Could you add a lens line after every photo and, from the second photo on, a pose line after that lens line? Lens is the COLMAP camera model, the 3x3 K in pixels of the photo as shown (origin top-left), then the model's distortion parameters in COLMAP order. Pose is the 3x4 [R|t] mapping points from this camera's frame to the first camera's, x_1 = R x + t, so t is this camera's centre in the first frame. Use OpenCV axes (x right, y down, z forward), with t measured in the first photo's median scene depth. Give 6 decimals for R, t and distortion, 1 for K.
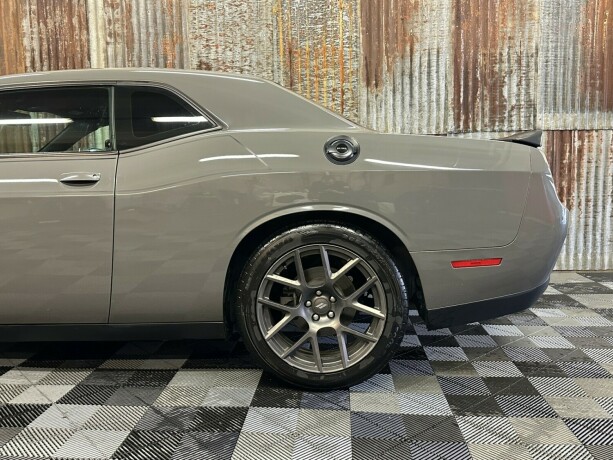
lens RADIAL K [[549.7, 0, 305.8], [0, 549.7, 231.5], [0, 0, 1]] dist [0.075877, -0.125356]
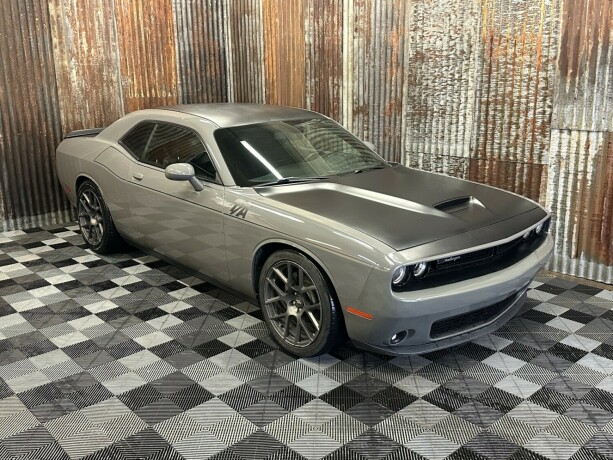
lens RADIAL K [[600.6, 0, 306.5], [0, 600.6, 230.0], [0, 0, 1]] dist [0.148848, -0.299418]
pose [[0.717748, 0.179443, -0.672784, 0.534189], [-0.073443, 0.980343, 0.183122, -0.165331], [0.692419, -0.082024, 0.716818, -0.048667]]
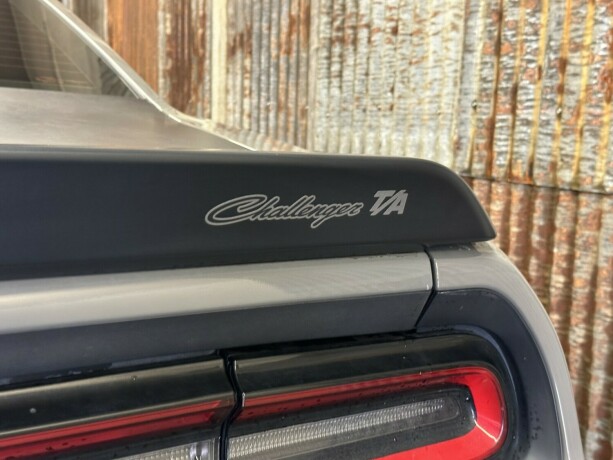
lens RADIAL K [[909.4, 0, 306.2], [0, 909.4, 230.6], [0, 0, 1]] dist [0.100812, -0.029587]
pose [[0.544972, 0.155391, -0.823929, 0.338883], [-0.131885, 0.986330, 0.098788, -0.118600], [0.828017, 0.054827, 0.558017, 0.658491]]
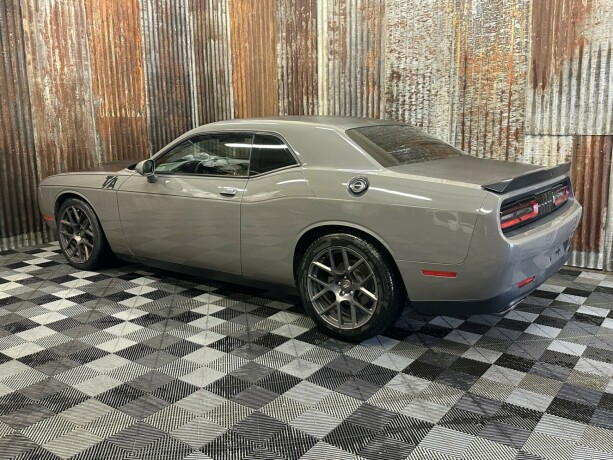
lens RADIAL K [[573.9, 0, 313.2], [0, 573.9, 228.8], [0, 0, 1]] dist [0.120034, -0.221994]
pose [[0.842347, 0.107233, -0.528160, 0.372378], [-0.058441, 0.992401, 0.108282, -0.091300], [0.535758, -0.060345, 0.842213, -0.184514]]
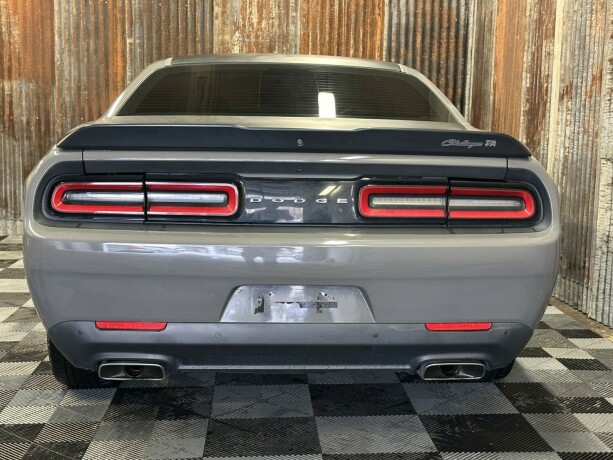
lens RADIAL K [[887.1, 0, 306.5], [0, 887.1, 230.0], [0, 0, 1]] dist [0.132381, -0.028688]
pose [[0.117634, 0.131886, -0.984260, 0.789209], [-0.125833, 0.985132, 0.116964, -0.107772], [0.985052, 0.110093, 0.132481, 0.561468]]
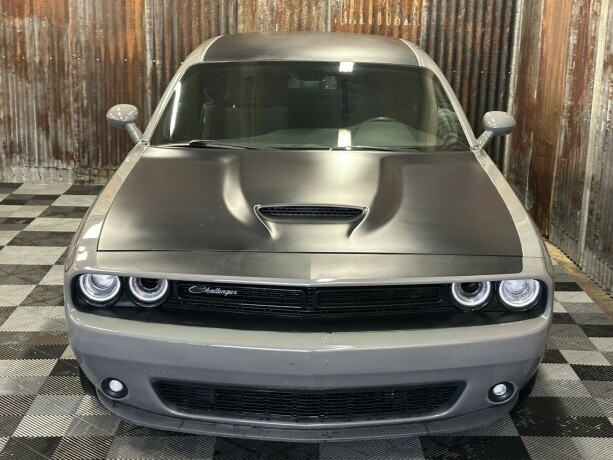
lens RADIAL K [[1008.5, 0, 310.5], [0, 1008.5, 225.4], [0, 0, 1]] dist [0.150742, -0.051627]
pose [[0.070829, 0.237216, -0.968871, 0.877031], [-0.131089, 0.965100, 0.226710, -0.230980], [0.988837, 0.110951, 0.099453, 0.569001]]
